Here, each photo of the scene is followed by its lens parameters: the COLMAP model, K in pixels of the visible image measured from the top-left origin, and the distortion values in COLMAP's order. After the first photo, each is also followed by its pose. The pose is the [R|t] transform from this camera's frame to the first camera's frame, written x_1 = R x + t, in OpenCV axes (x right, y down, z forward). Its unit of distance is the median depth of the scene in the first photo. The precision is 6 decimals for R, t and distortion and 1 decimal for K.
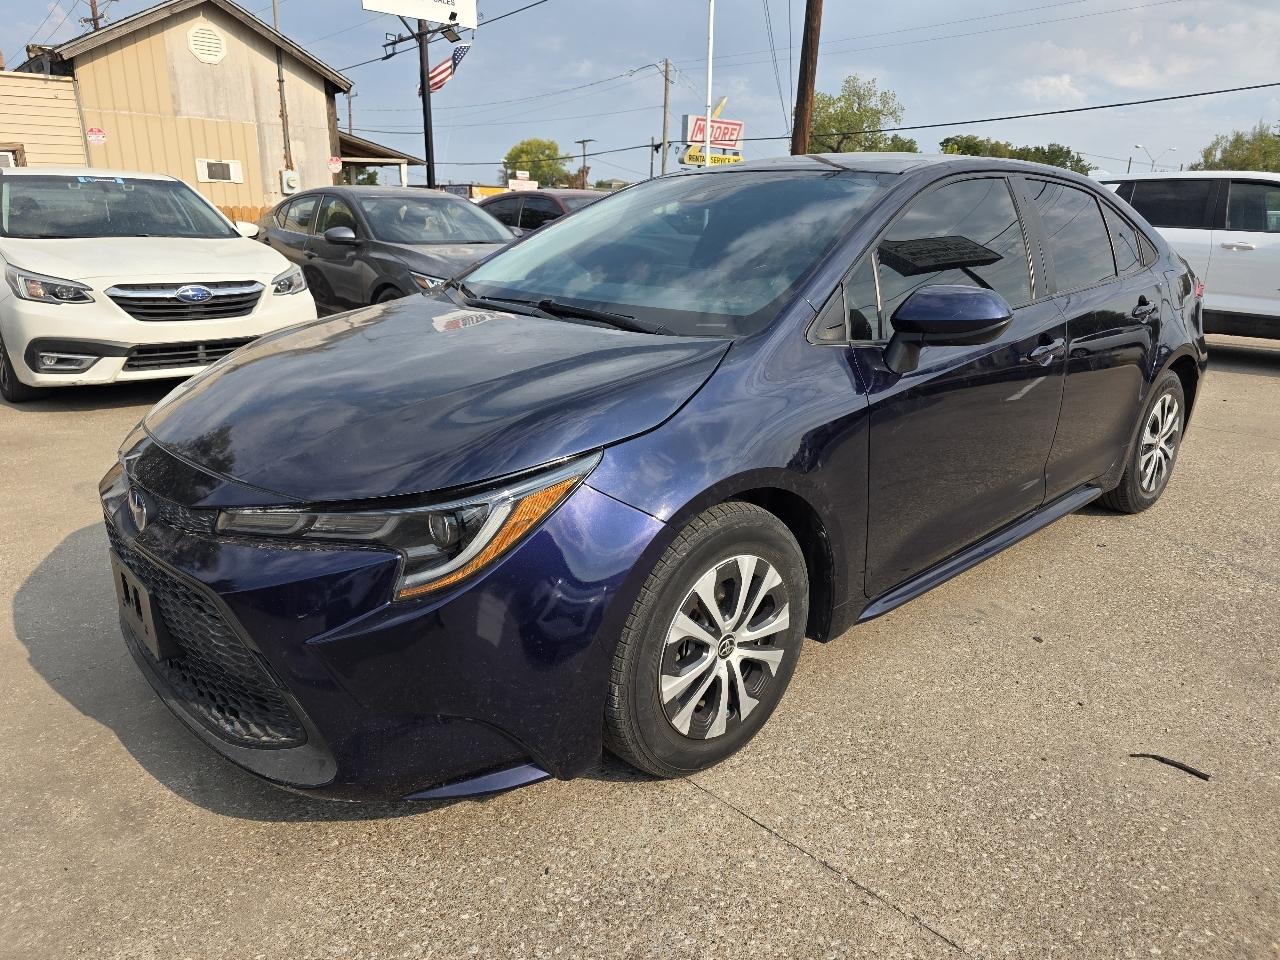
lens RADIAL K [[895.2, 0, 668.6], [0, 895.2, 485.7], [0, 0, 1]] dist [0.053875, -0.052317]
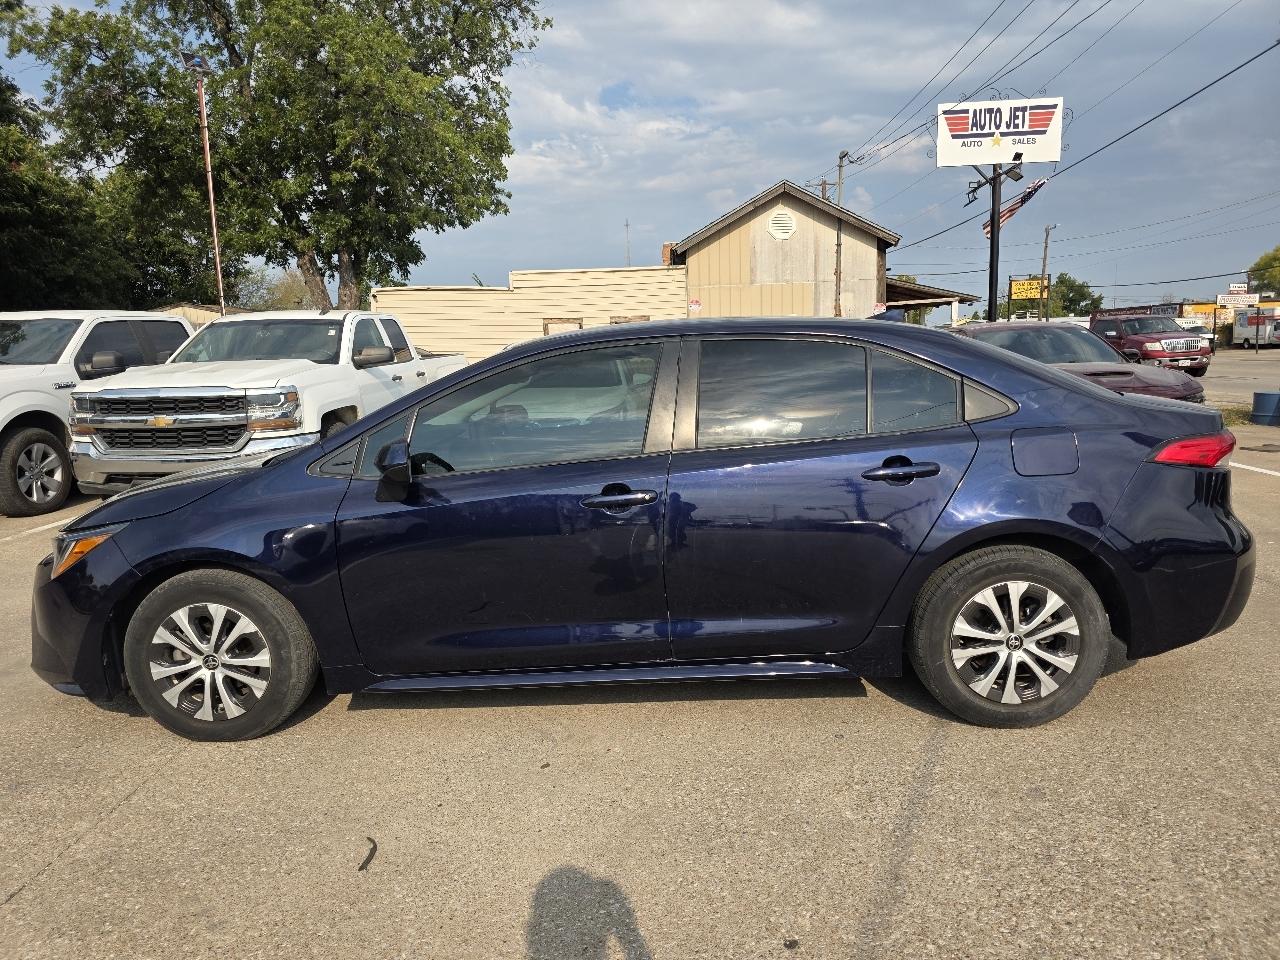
lens RADIAL K [[930.1, 0, 640.0], [0, 930.1, 480.0], [0, 0, 1]] dist [0.011944, 0.001631]
pose [[0.668401, 0.060771, -0.741314, 0.327144], [-0.166456, 0.983600, -0.069452, -0.026740], [0.724936, 0.169818, 0.667555, 0.076126]]
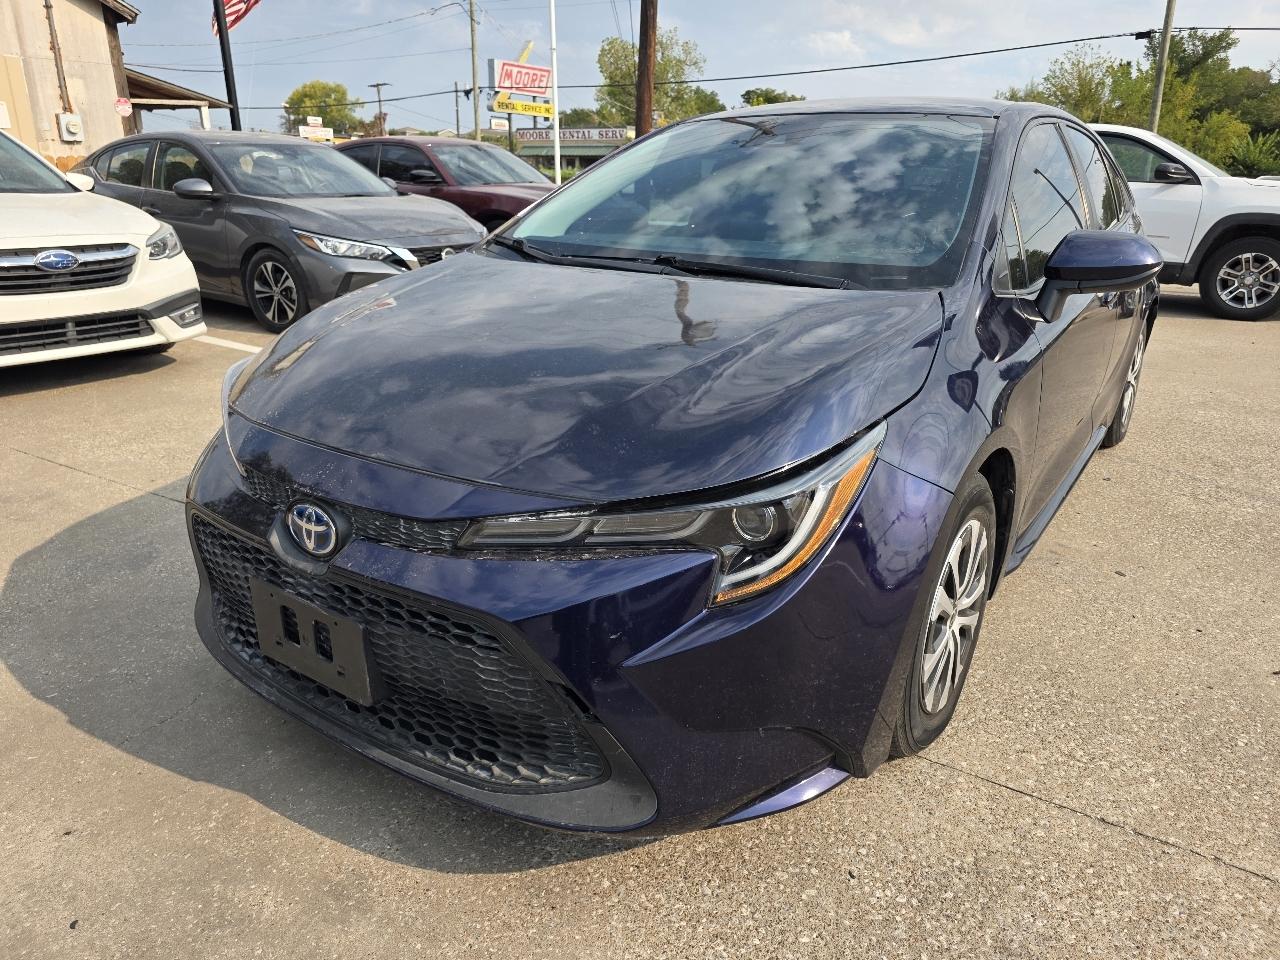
lens RADIAL K [[890.2, 0, 687.6], [0, 890.2, 497.9], [0, 0, 1]] dist [0.046917, -0.043207]
pose [[0.972836, -0.081179, 0.216796, -0.068652], [0.067748, 0.995335, 0.068697, -0.005283], [-0.221361, -0.052143, 0.973797, 0.022732]]
